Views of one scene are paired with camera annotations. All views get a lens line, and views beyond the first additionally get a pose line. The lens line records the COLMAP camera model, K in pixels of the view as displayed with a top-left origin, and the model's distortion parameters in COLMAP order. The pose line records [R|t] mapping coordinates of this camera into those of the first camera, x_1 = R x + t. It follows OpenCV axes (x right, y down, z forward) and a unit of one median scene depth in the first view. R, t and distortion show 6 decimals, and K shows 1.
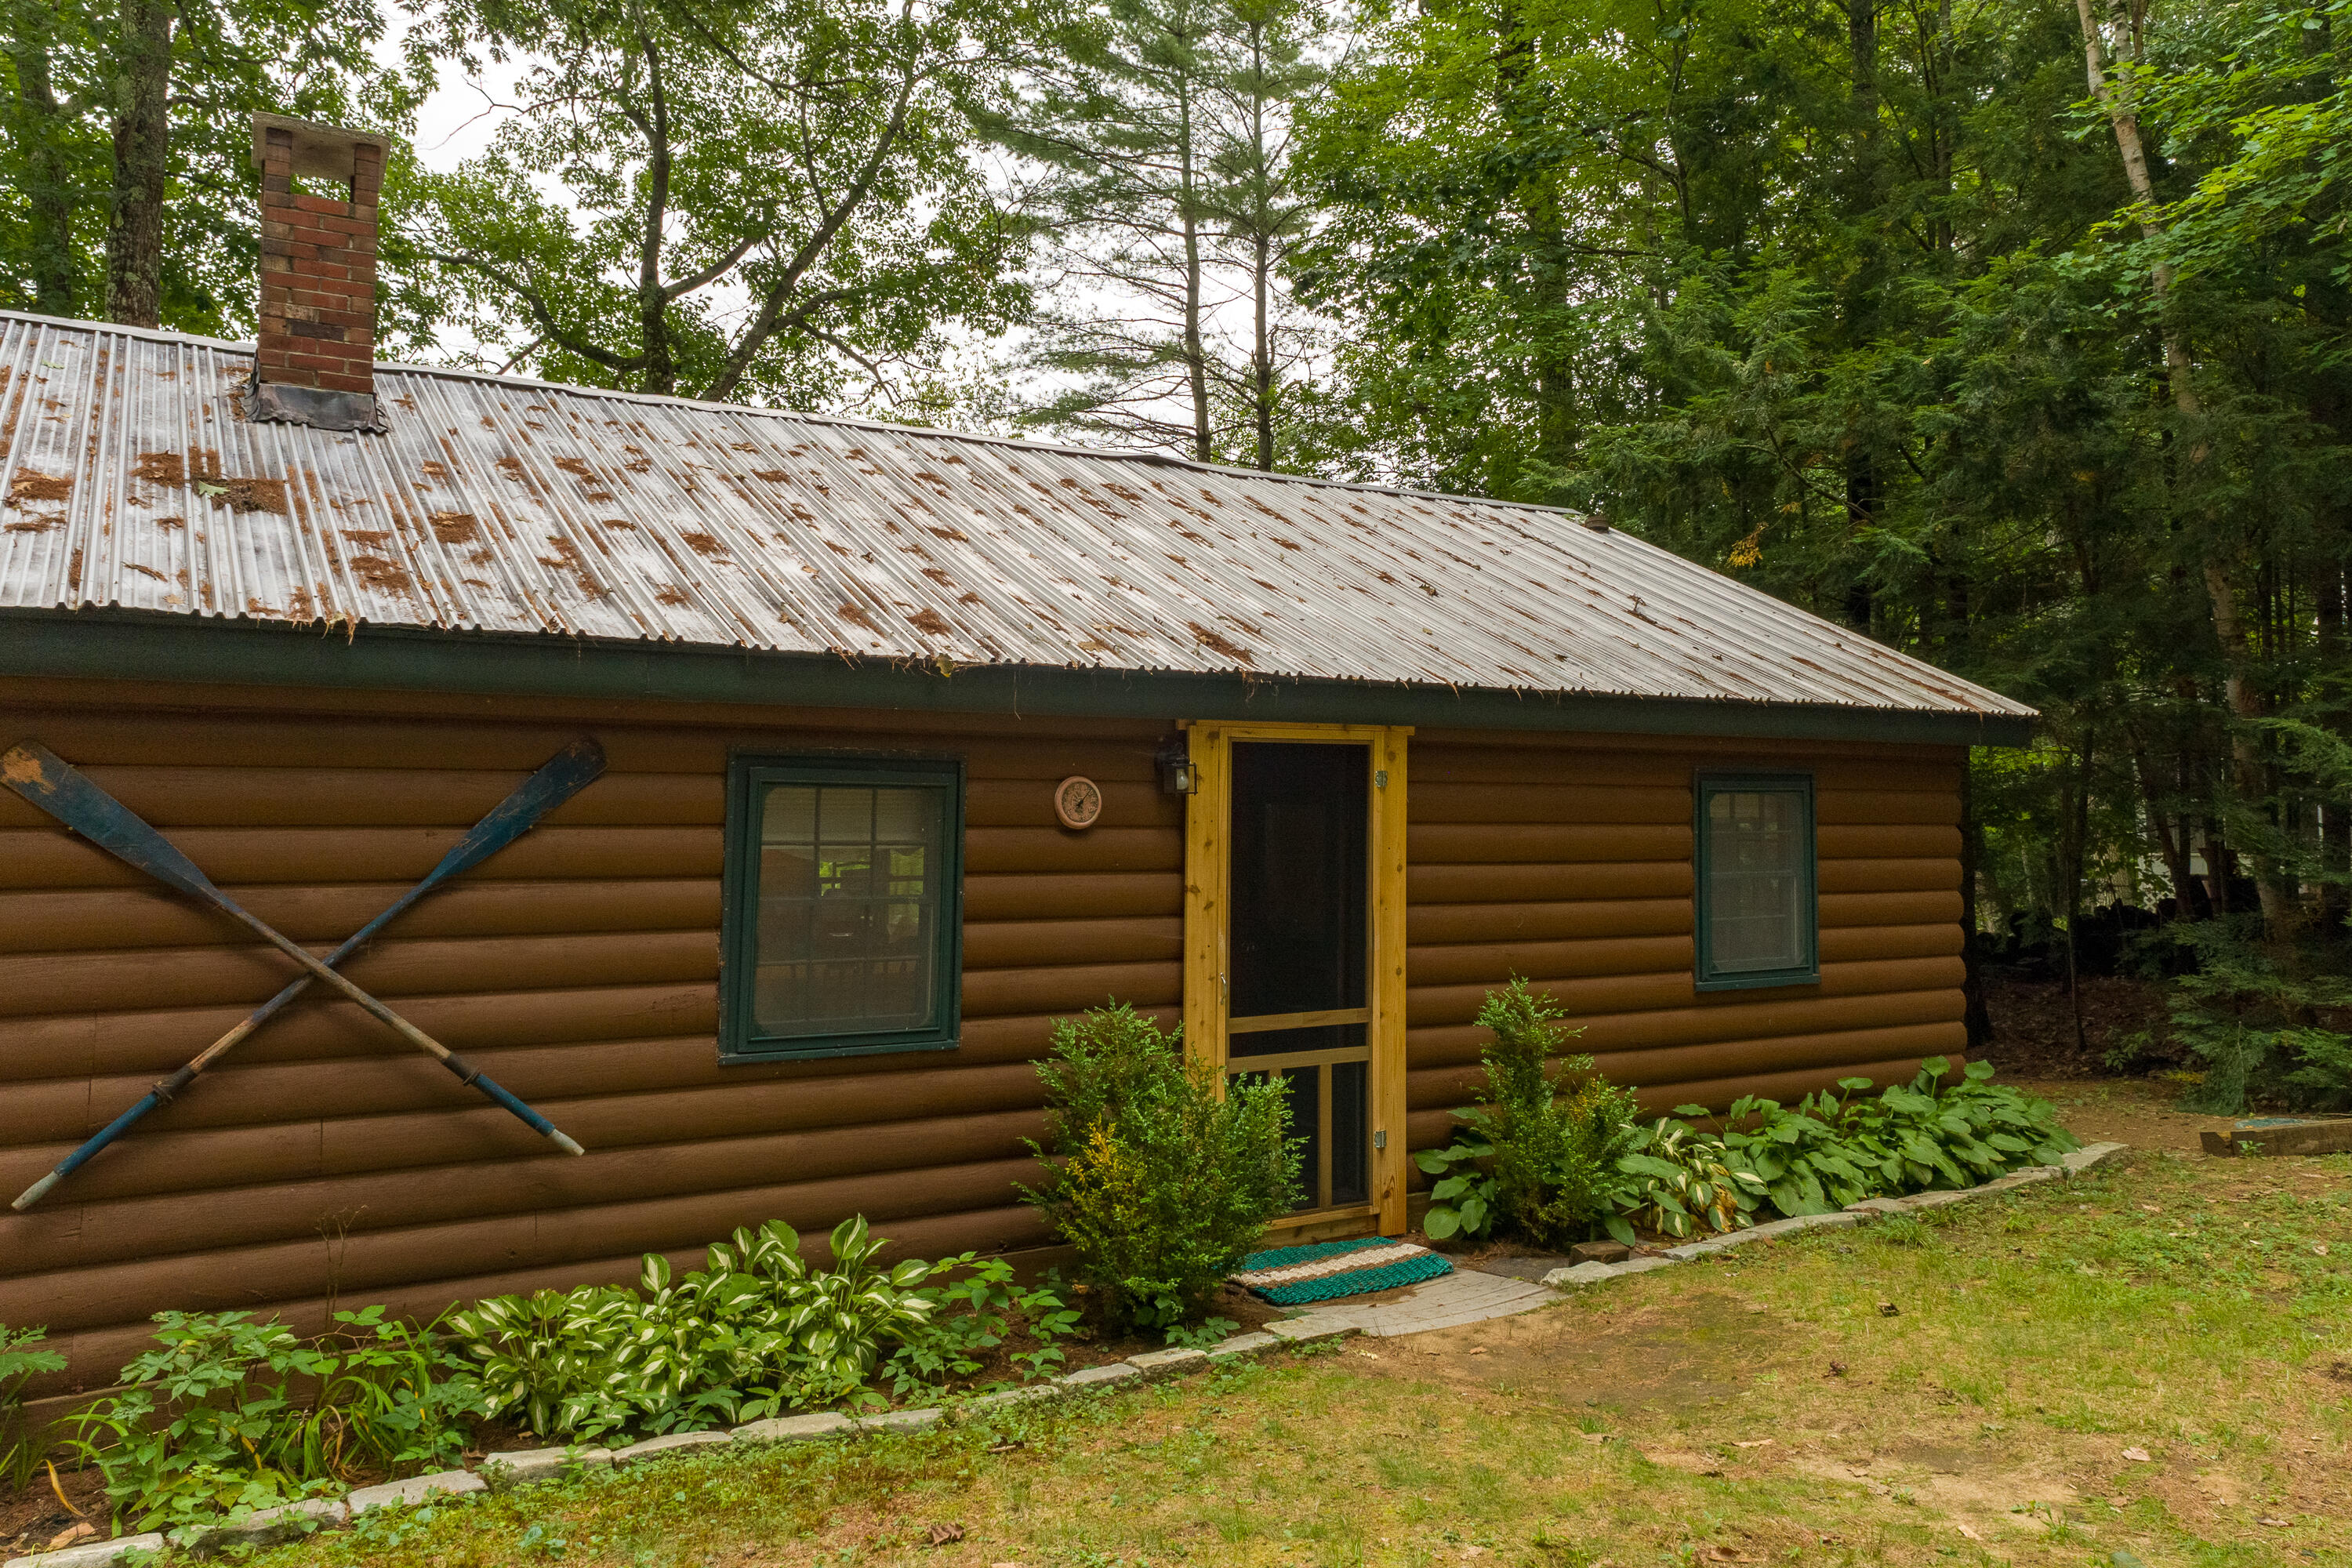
lens RADIAL K [[1707.7, 0, 1201.2], [0, 1707.7, 739.8], [0, 0, 1]] dist [0.051516, 0.001304]
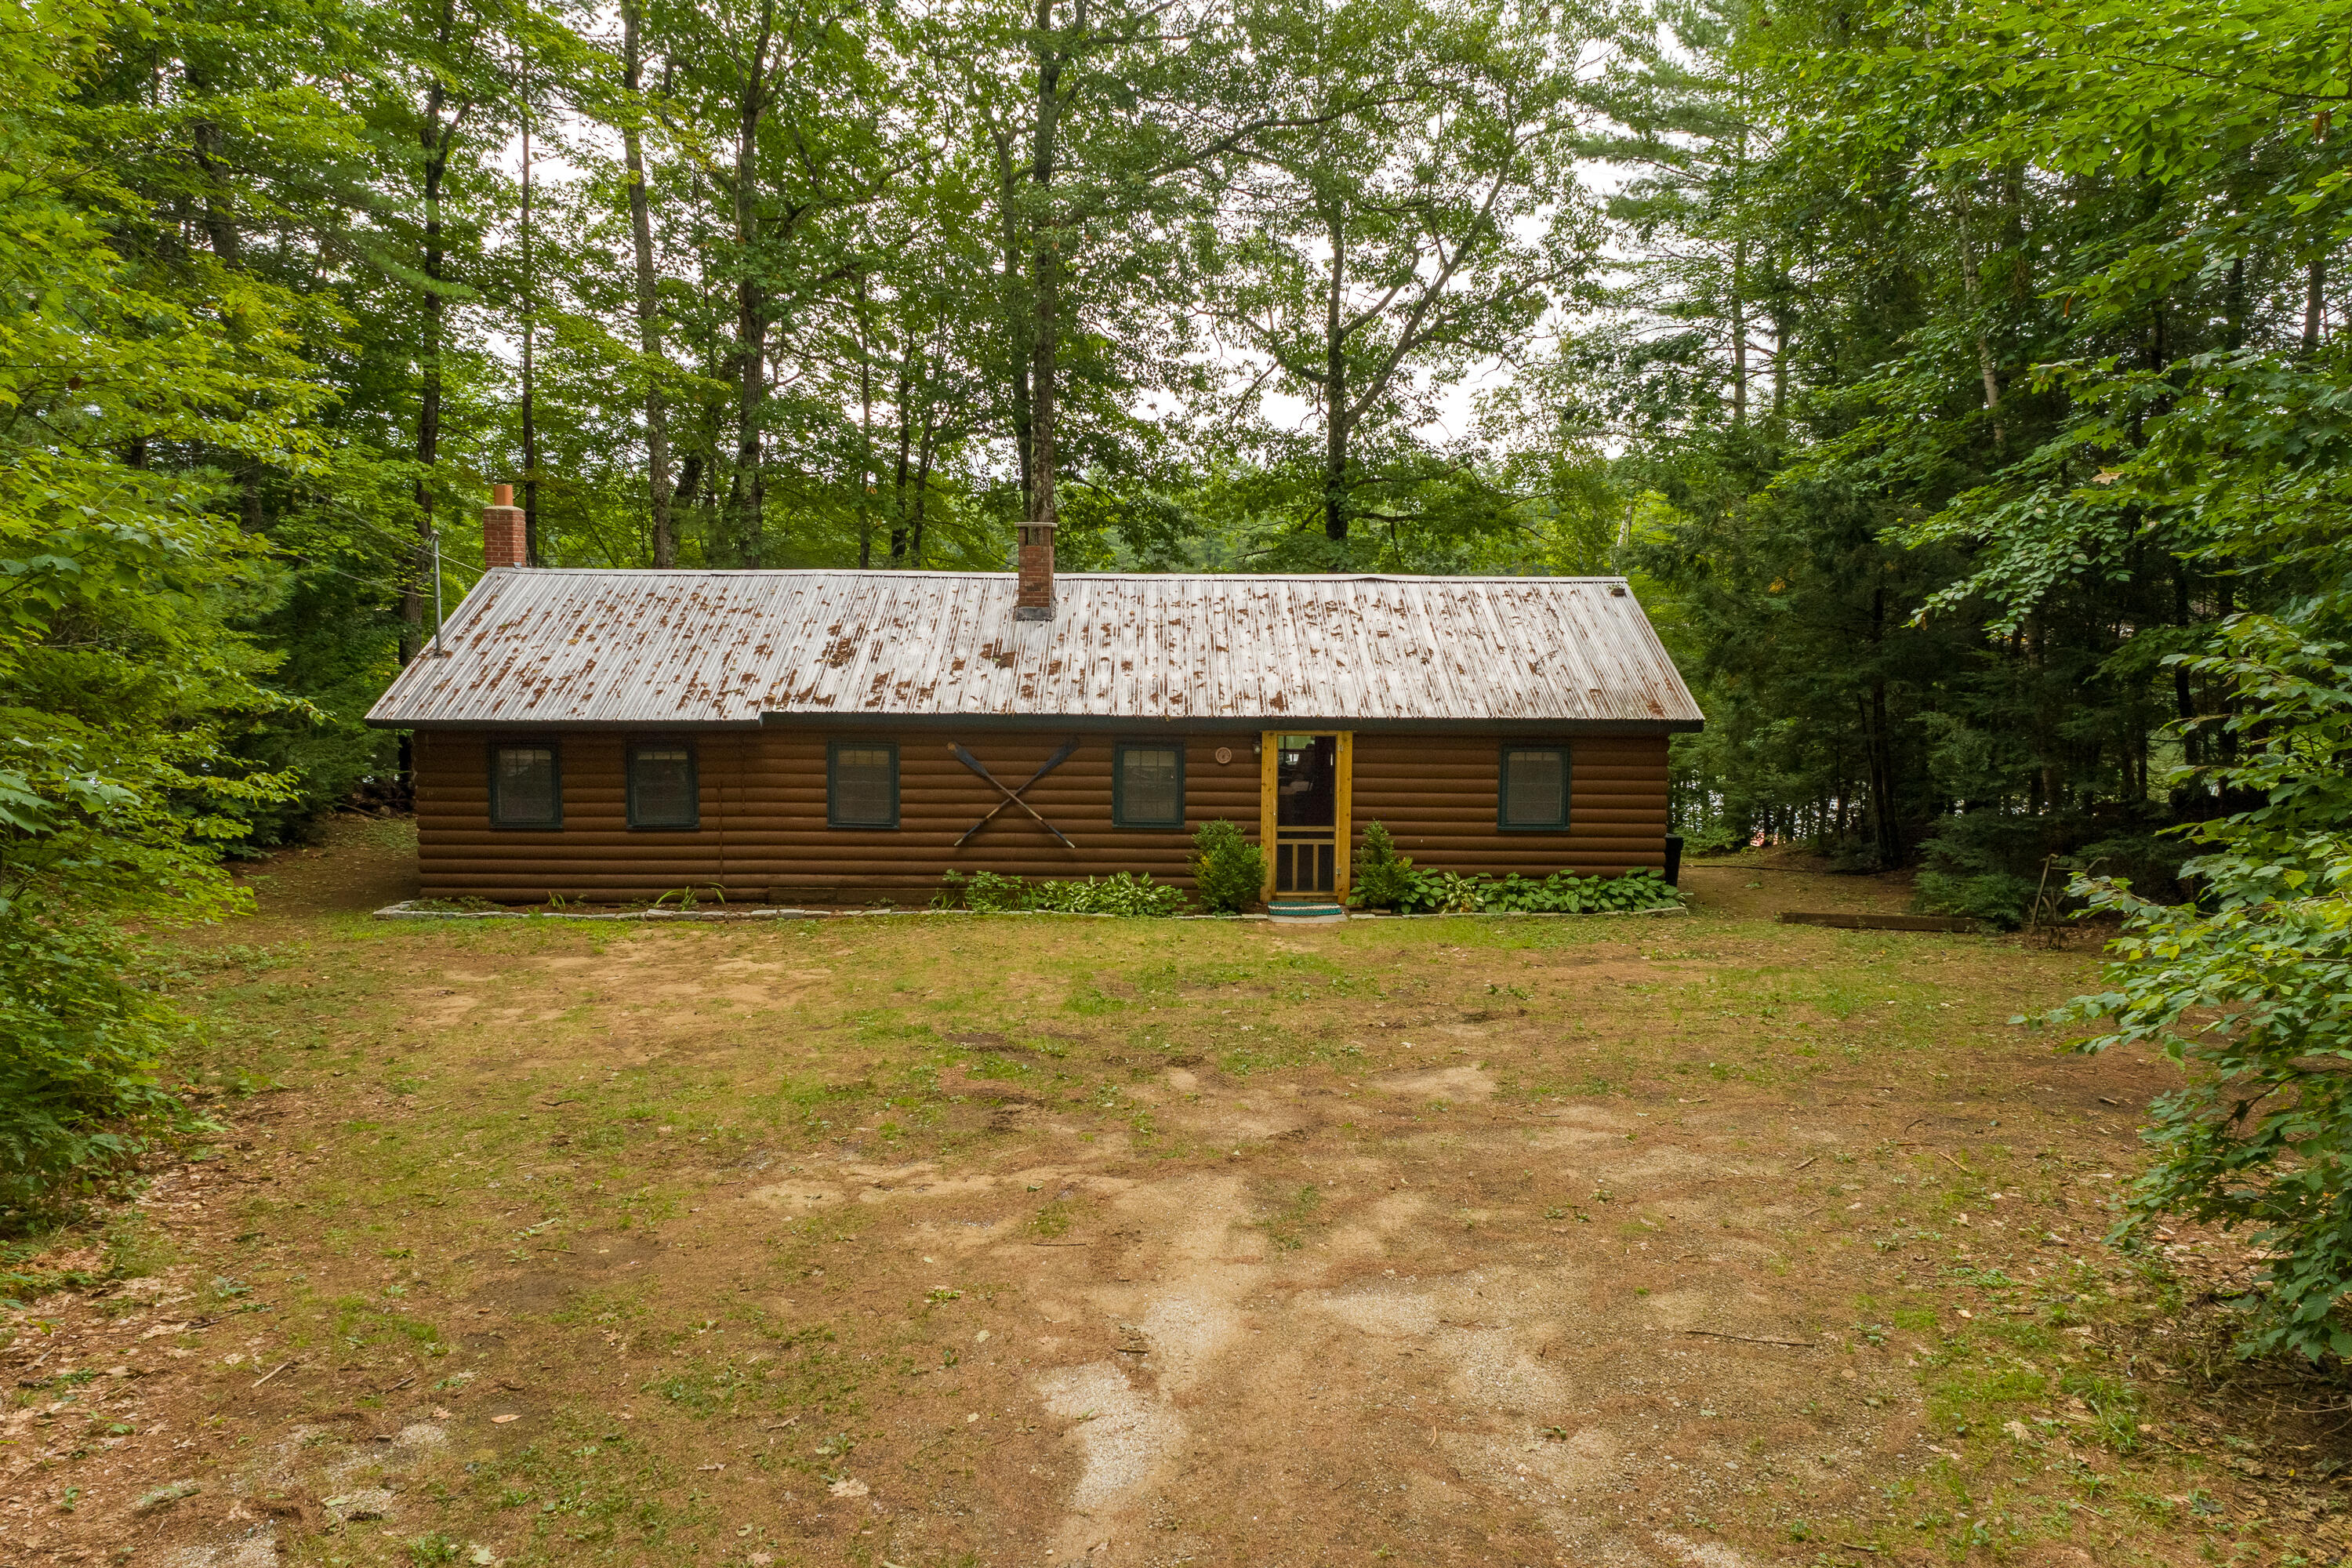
lens RADIAL K [[1575.0, 0, 1188.0], [0, 1575.0, 793.4], [0, 0, 1]] dist [0.033626, 0.005635]
pose [[0.866213, 0.073106, -0.494298, 1.348879], [0.013931, 0.985321, 0.170142, -0.400082], [0.499480, -0.154265, 0.852480, -1.562819]]
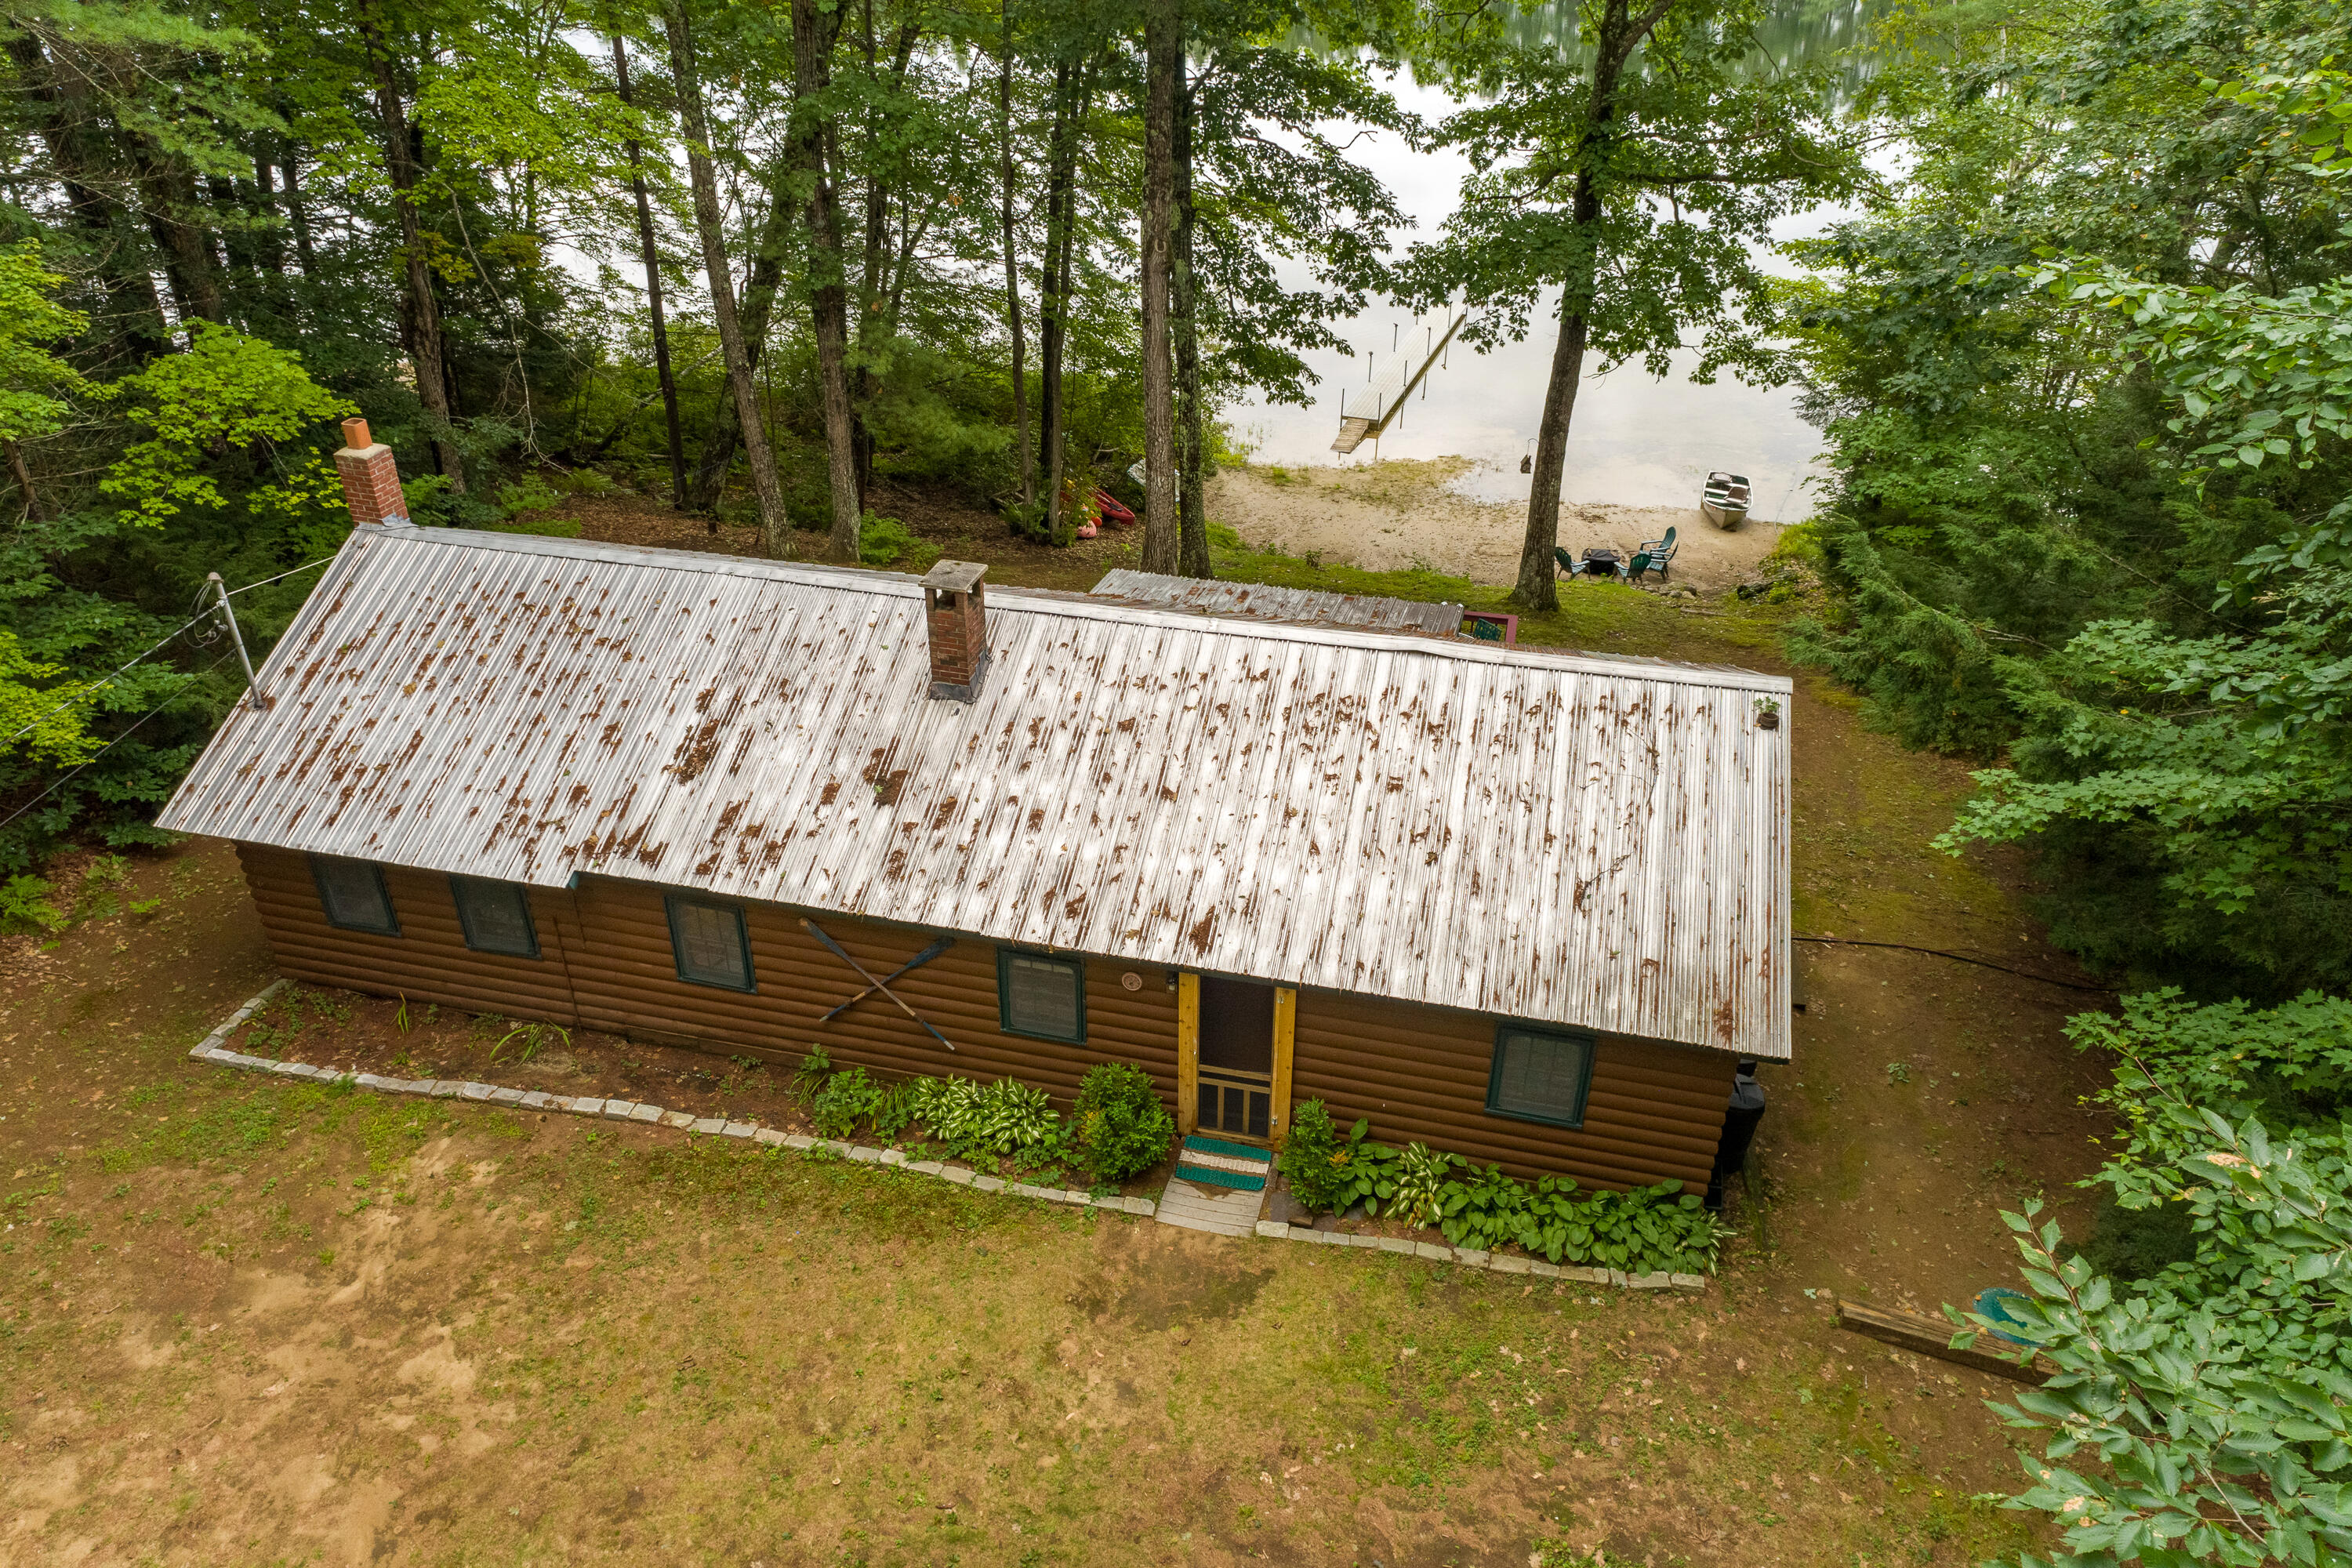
lens RADIAL K [[1575.0, 0, 1176.0], [0, 1575.0, 735.8], [0, 0, 1]] dist [0.033626, 0.005635]
pose [[0.722066, 0.354762, -0.593939, 1.215223], [0.013366, 0.851198, 0.524674, -1.476819], [0.691695, -0.386788, 0.609880, -0.196541]]
